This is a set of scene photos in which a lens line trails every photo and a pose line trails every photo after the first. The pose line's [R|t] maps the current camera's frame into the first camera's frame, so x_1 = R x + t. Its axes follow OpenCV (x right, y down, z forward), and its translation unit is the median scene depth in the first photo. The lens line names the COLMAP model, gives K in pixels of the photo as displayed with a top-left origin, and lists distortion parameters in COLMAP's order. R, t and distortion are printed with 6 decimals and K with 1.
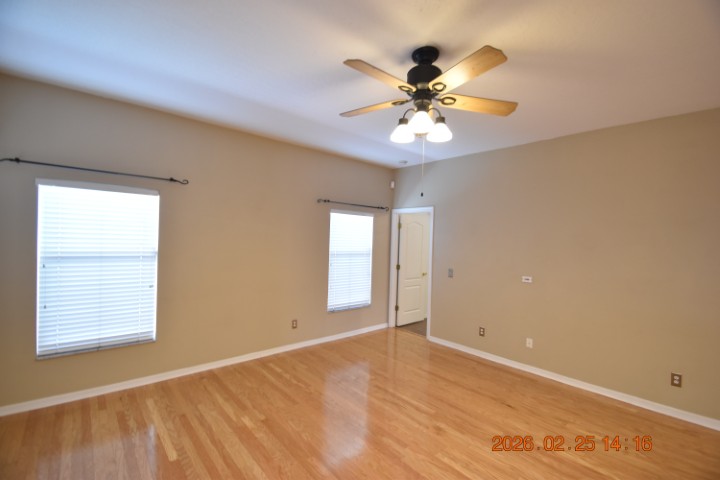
lens RADIAL K [[315.5, 0, 358.6], [0, 315.5, 242.4], [0, 0, 1]] dist [0.020451, -0.021797]
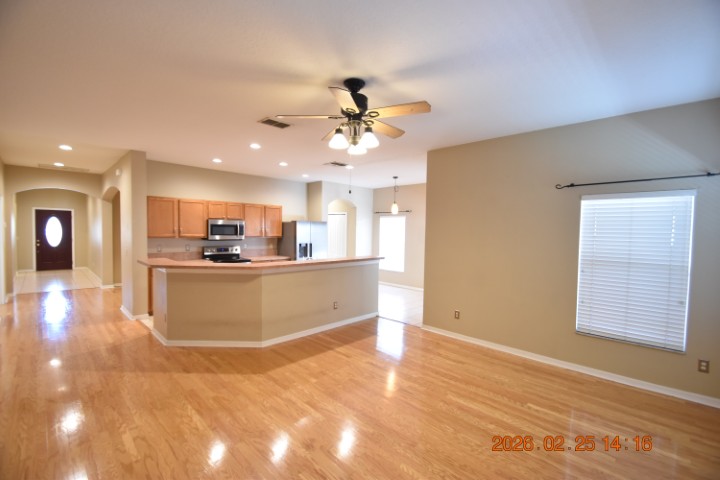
lens RADIAL K [[315.5, 0, 358.6], [0, 315.5, 242.4], [0, 0, 1]] dist [0.020451, -0.021797]
pose [[-0.996316, -0.045458, -0.072715, 0.145589], [-0.048902, 0.997729, 0.046315, -0.010160], [0.070444, 0.049700, -0.996277, 1.304076]]
